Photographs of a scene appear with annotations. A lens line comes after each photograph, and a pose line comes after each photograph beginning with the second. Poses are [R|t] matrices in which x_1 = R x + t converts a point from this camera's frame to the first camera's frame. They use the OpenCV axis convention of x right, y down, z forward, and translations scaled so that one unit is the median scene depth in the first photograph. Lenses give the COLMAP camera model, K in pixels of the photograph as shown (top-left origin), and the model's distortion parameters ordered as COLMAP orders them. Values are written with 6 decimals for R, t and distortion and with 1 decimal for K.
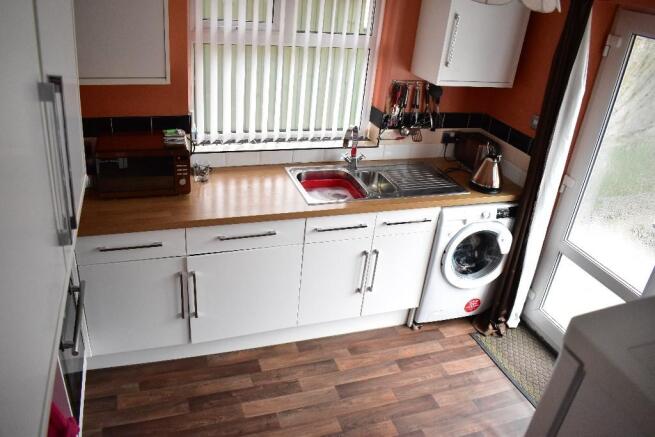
lens RADIAL K [[513.3, 0, 327.5], [0, 513.3, 218.5], [0, 0, 1]] dist [-0.078091, -0.003479]
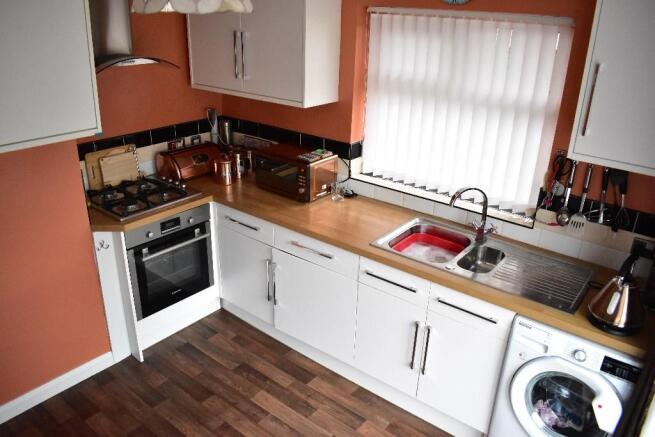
lens RADIAL K [[513.3, 0, 327.5], [0, 513.3, 218.5], [0, 0, 1]] dist [-0.078091, -0.003479]
pose [[0.532150, 0.262091, -0.805062, 0.652950], [-0.373336, 0.926081, 0.054712, -0.090146], [0.759892, 0.271444, 0.590662, 0.325148]]
